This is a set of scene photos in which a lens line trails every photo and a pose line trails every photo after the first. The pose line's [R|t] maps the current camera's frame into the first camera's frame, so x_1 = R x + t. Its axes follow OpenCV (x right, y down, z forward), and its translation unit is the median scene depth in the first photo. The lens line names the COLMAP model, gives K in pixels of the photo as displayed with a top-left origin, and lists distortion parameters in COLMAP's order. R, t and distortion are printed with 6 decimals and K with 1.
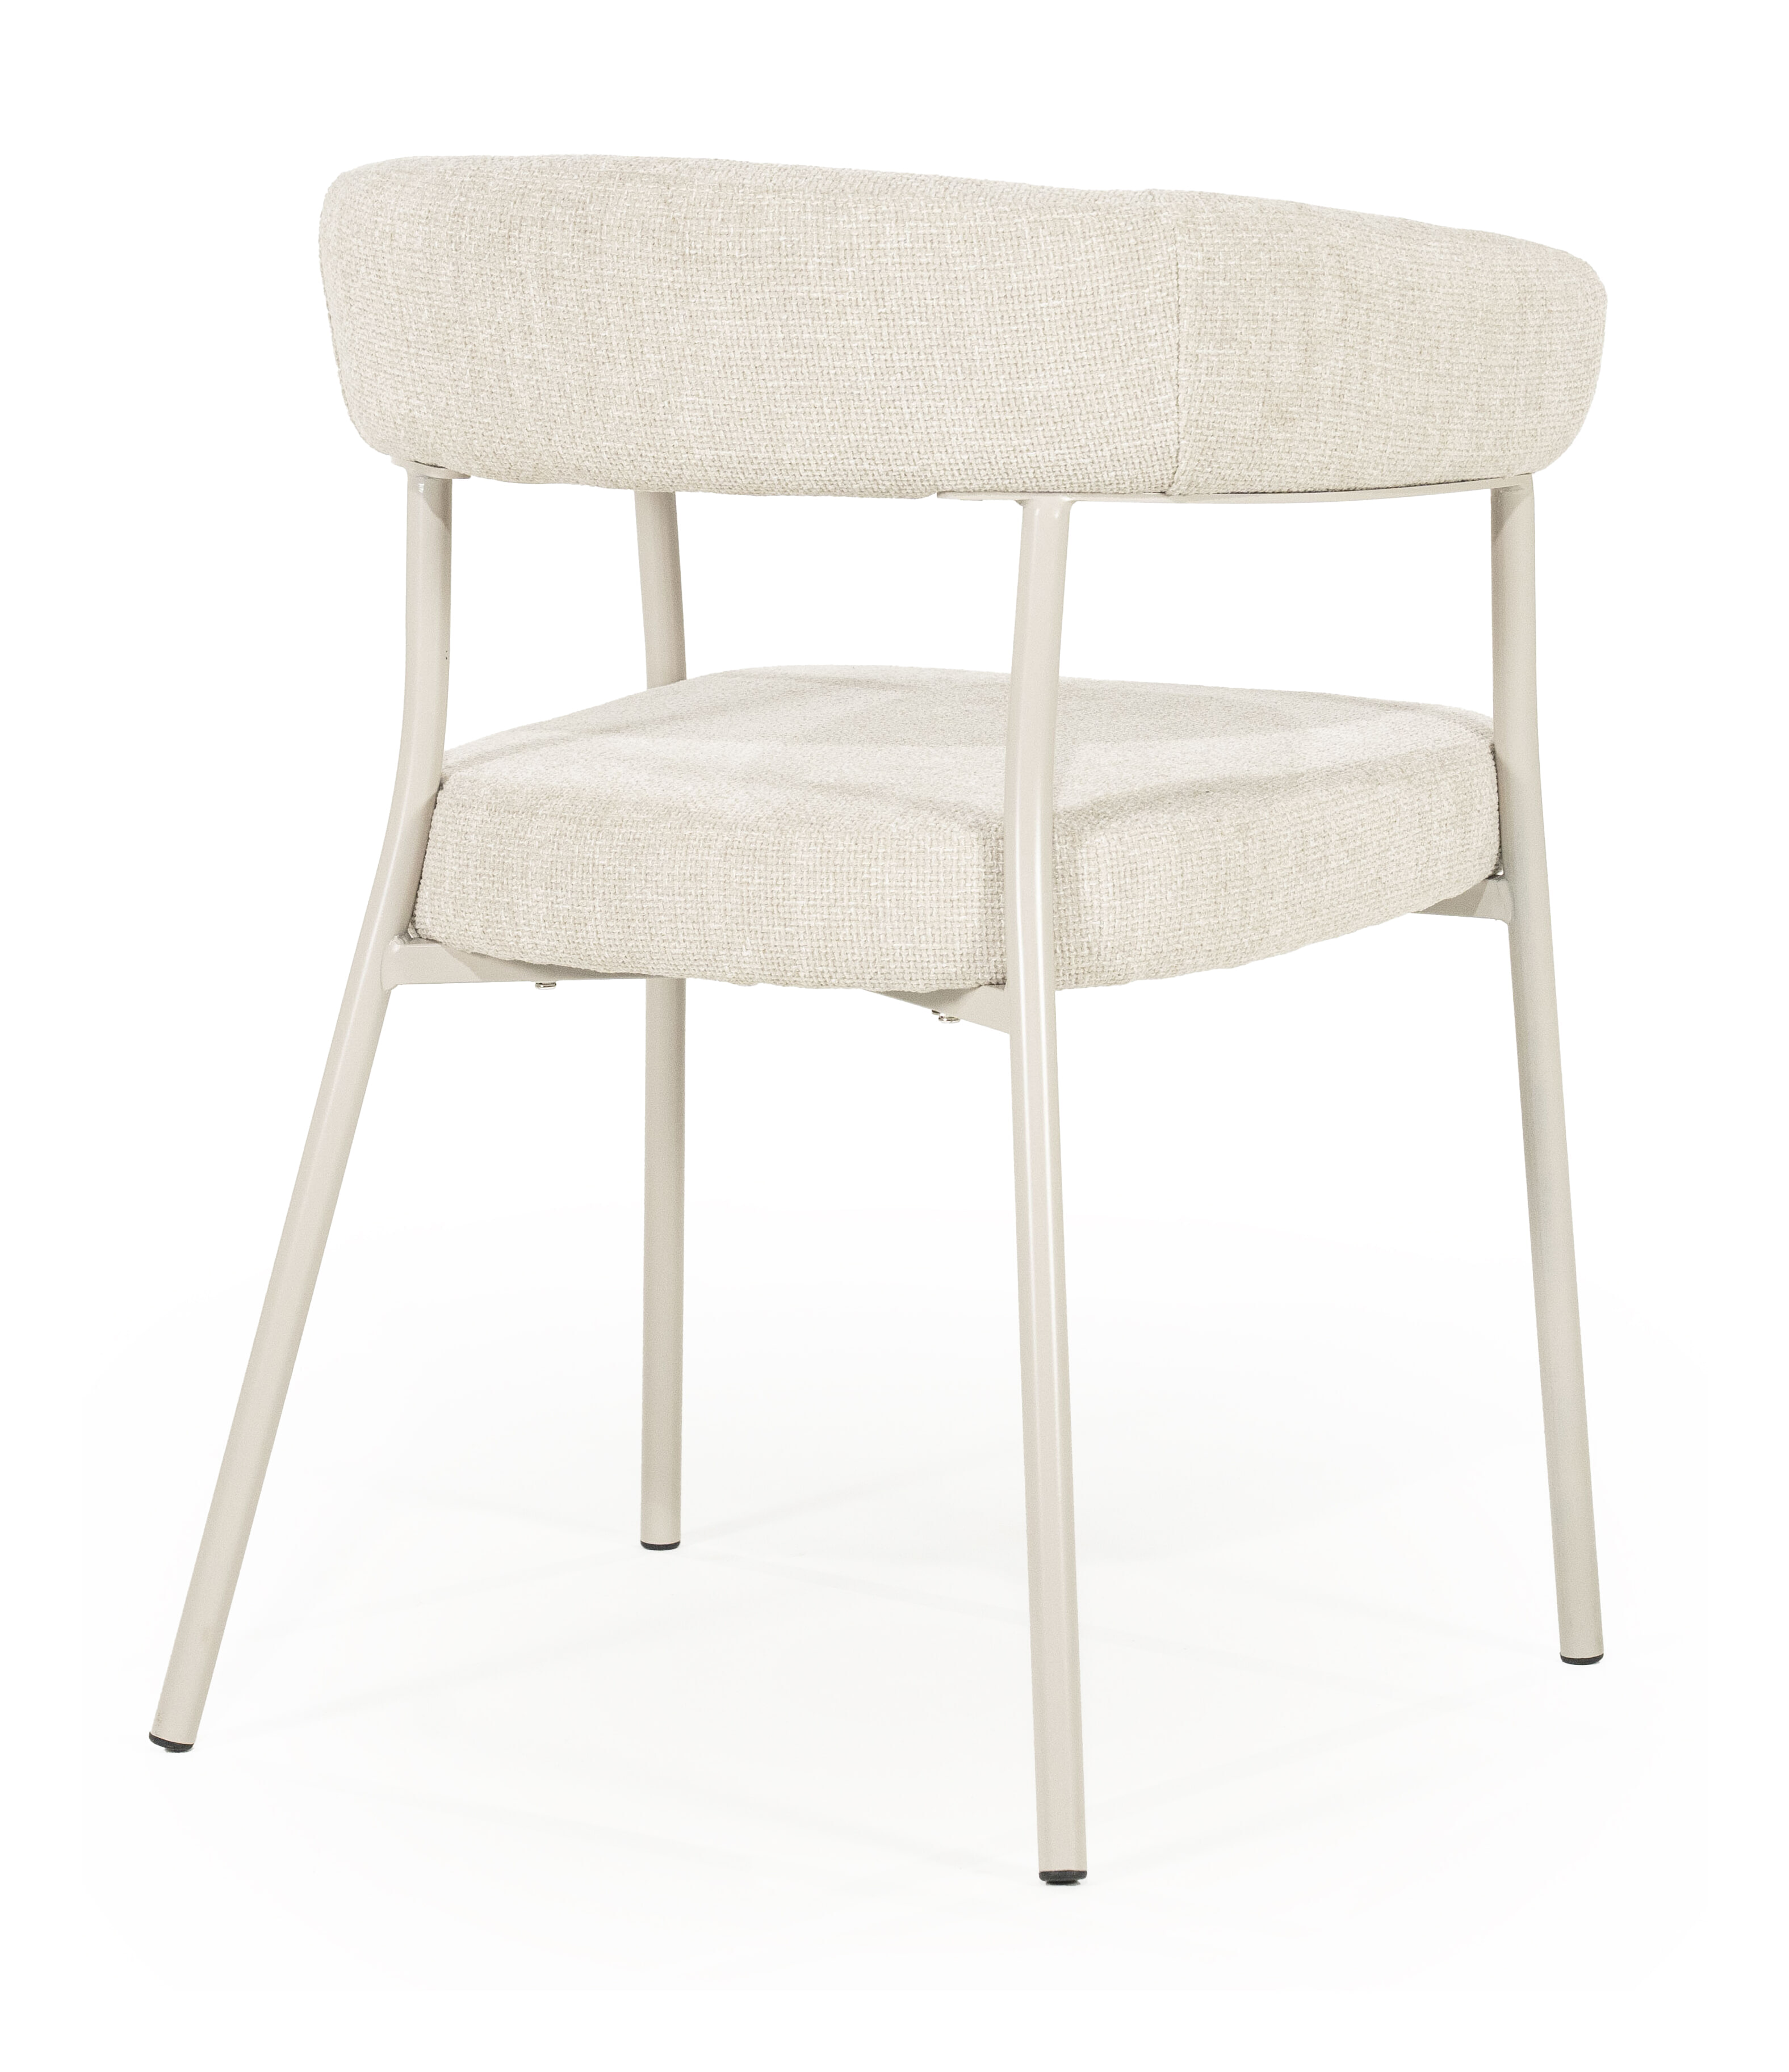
lens RADIAL K [[4675.1, 0, 894.5], [0, 4675.1, 1036.0], [0, 0, 1]] dist [0.006633, 0.144032]
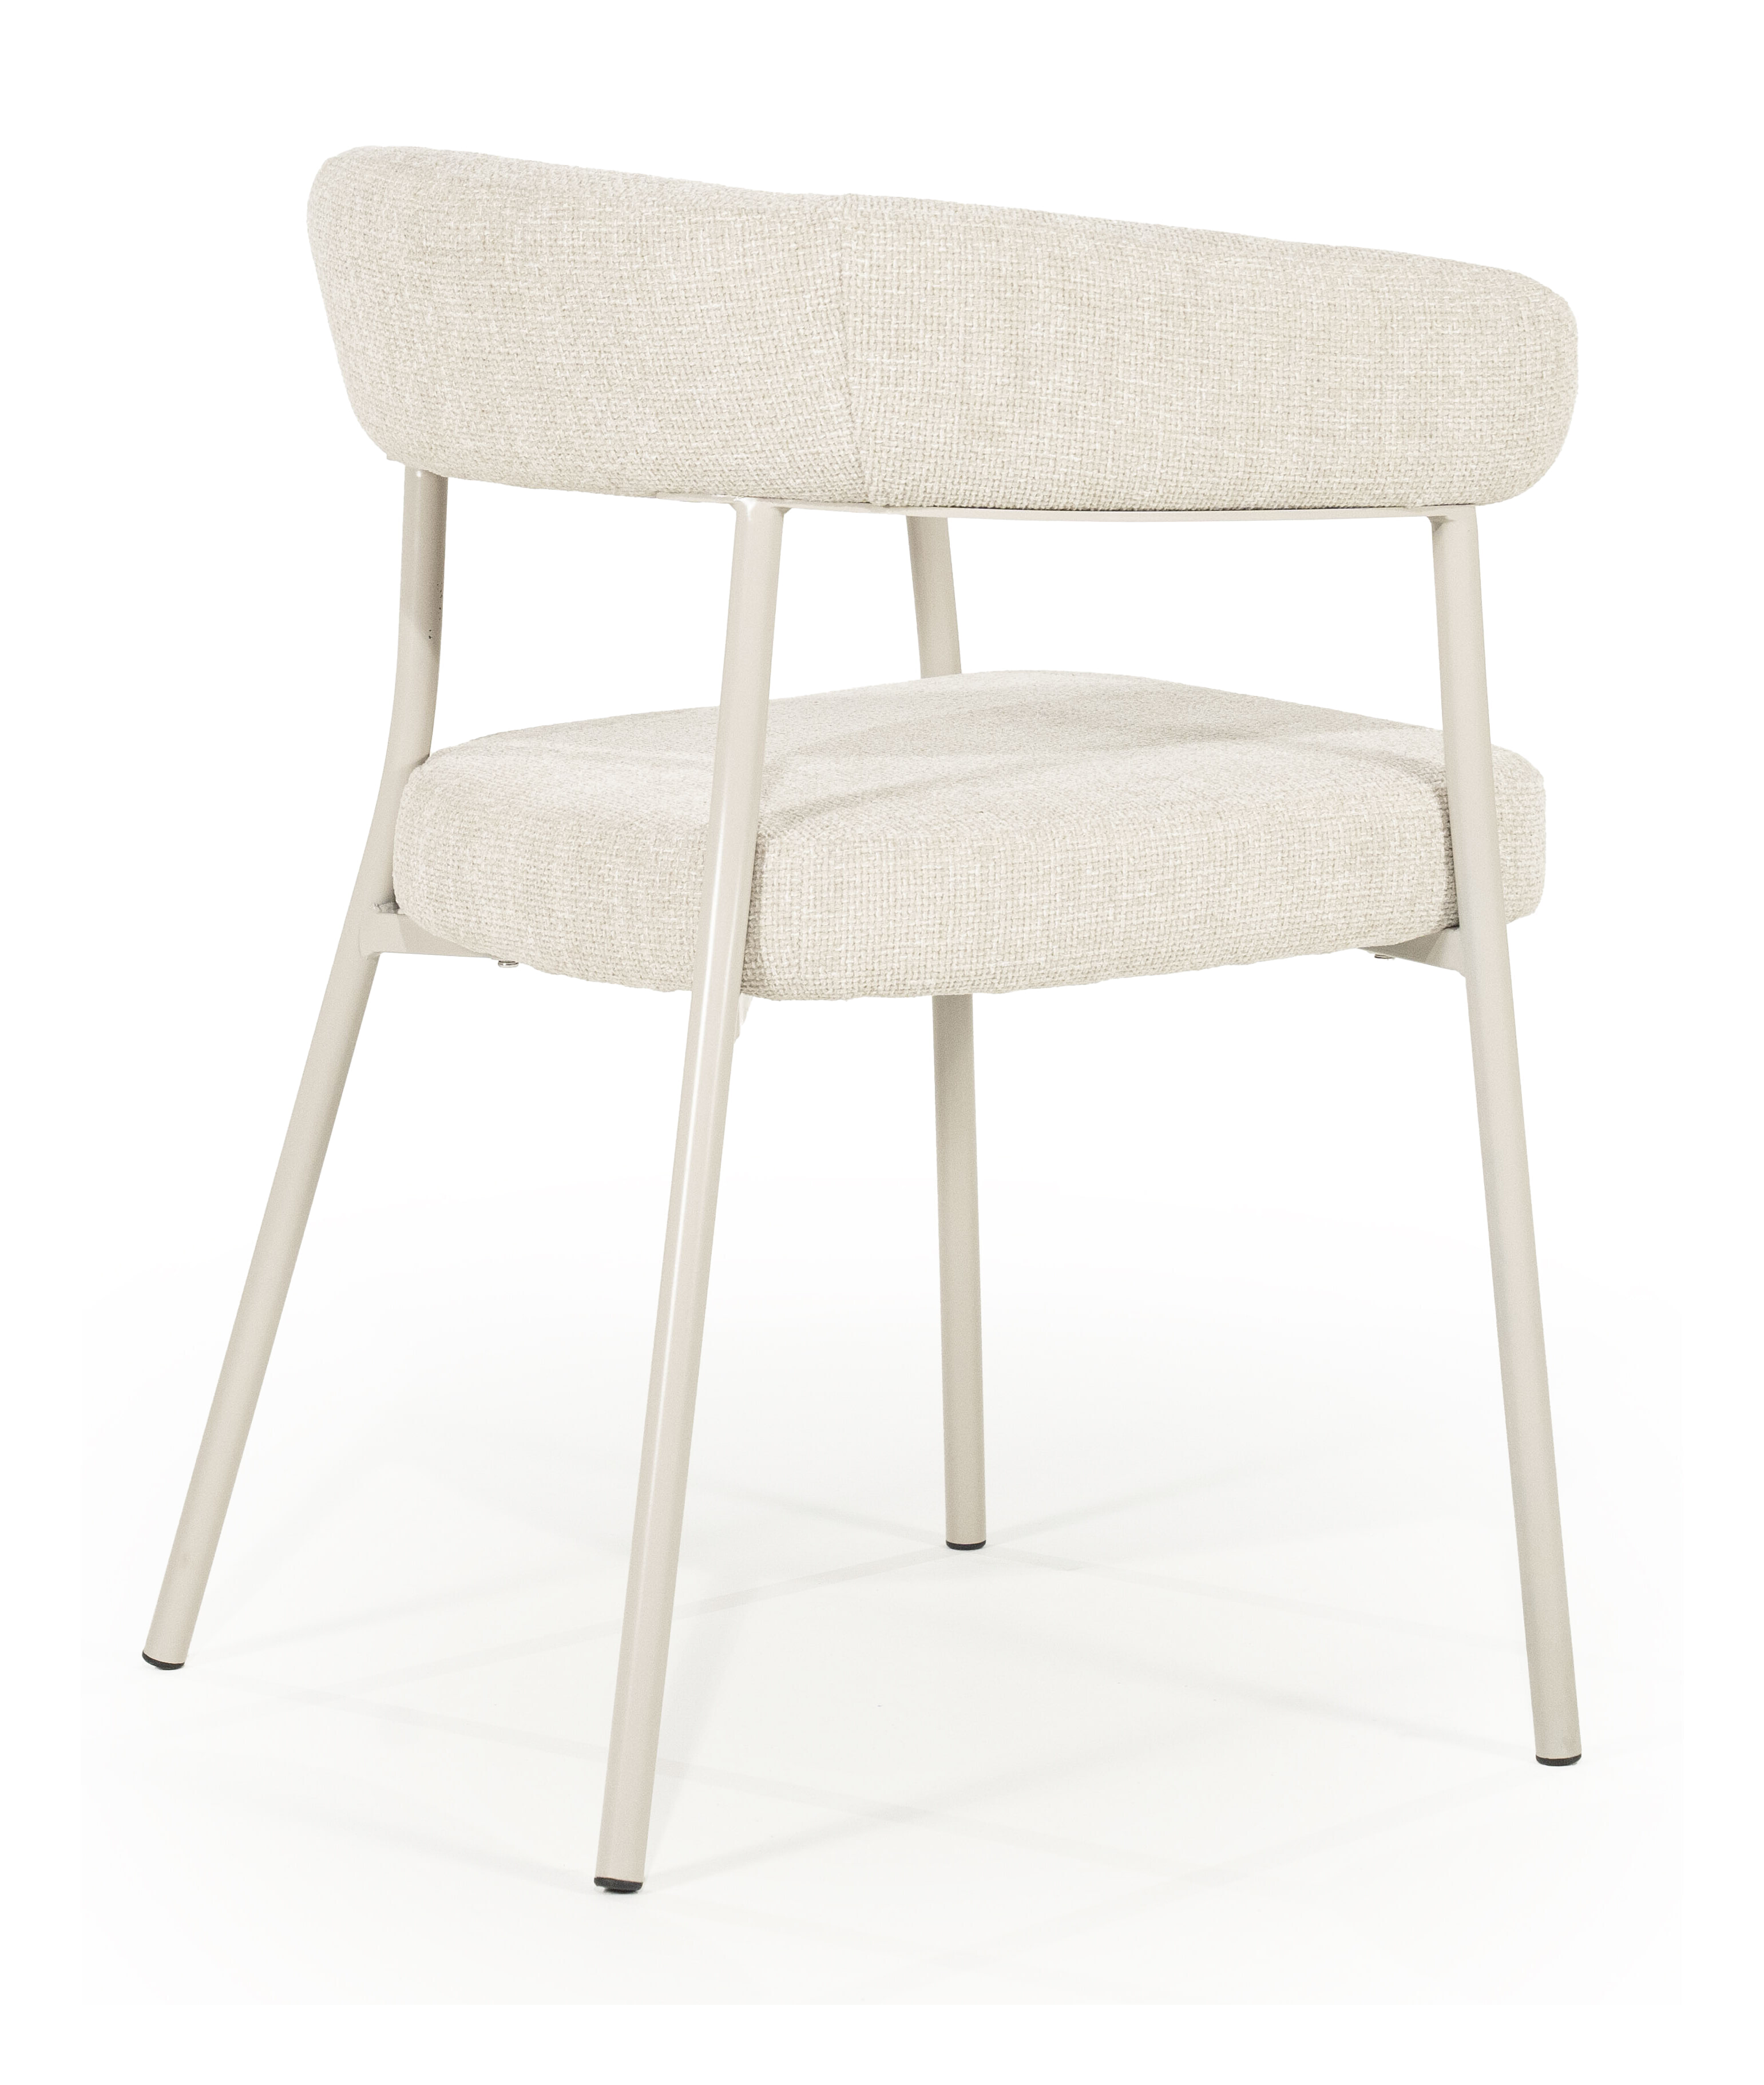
lens RADIAL K [[4710.9, 0, 882.2], [0, 4710.9, 1030.8], [0, 0, 1]] dist [-0.007609, 0.164570]
pose [[0.947189, 0.081692, -0.310097, 0.385164], [-0.081488, 0.996581, 0.013635, -0.019758], [0.310150, 0.012354, 0.950607, 0.062332]]
